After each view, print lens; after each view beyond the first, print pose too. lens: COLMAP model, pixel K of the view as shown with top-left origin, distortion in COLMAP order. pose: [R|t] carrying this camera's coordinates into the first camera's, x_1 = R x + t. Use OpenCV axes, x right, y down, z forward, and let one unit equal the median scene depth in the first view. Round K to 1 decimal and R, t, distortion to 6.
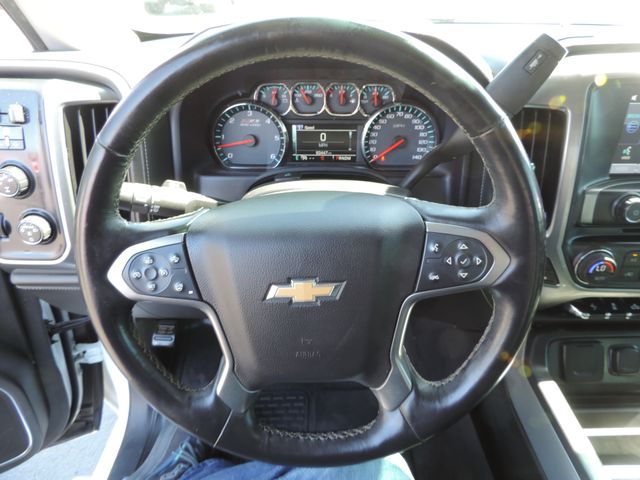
lens RADIAL K [[439.6, 0, 320.0], [0, 439.6, 240.0], [0, 0, 1]] dist [-0.039004, 0.001395]
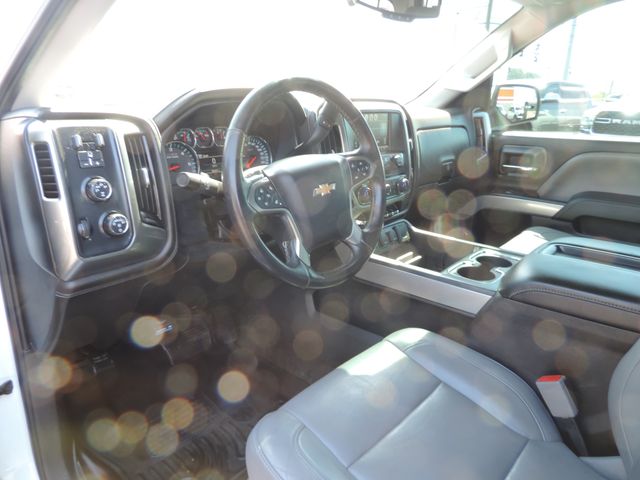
lens RADIAL K [[442.3, 0, 320.0], [0, 442.3, 240.0], [0, 0, 1]] dist [-0.002971, -0.028581]
pose [[0.671389, -0.225901, 0.705837, -0.918308], [0.359561, 0.932098, -0.043697, 0.233306], [-0.648038, 0.283129, 0.707025, -0.277327]]
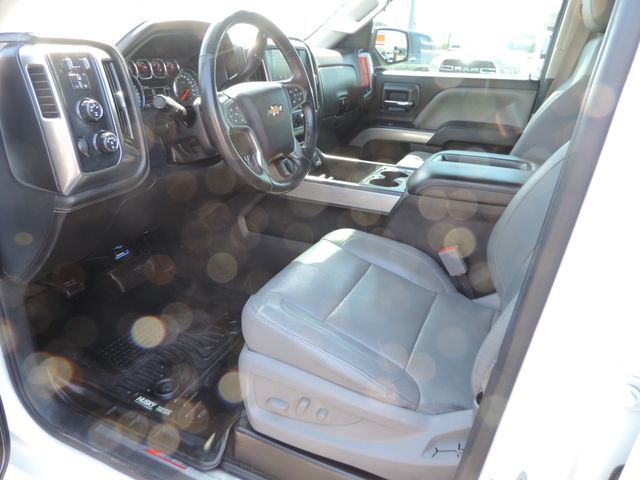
lens RADIAL K [[439.6, 0, 320.0], [0, 439.6, 240.0], [0, 0, 1]] dist [-0.039004, 0.001395]
pose [[0.427341, -0.360398, 0.829152, -1.299429], [0.423065, 0.890219, 0.168896, 0.252893], [-0.798997, 0.278610, 0.532899, -0.225746]]
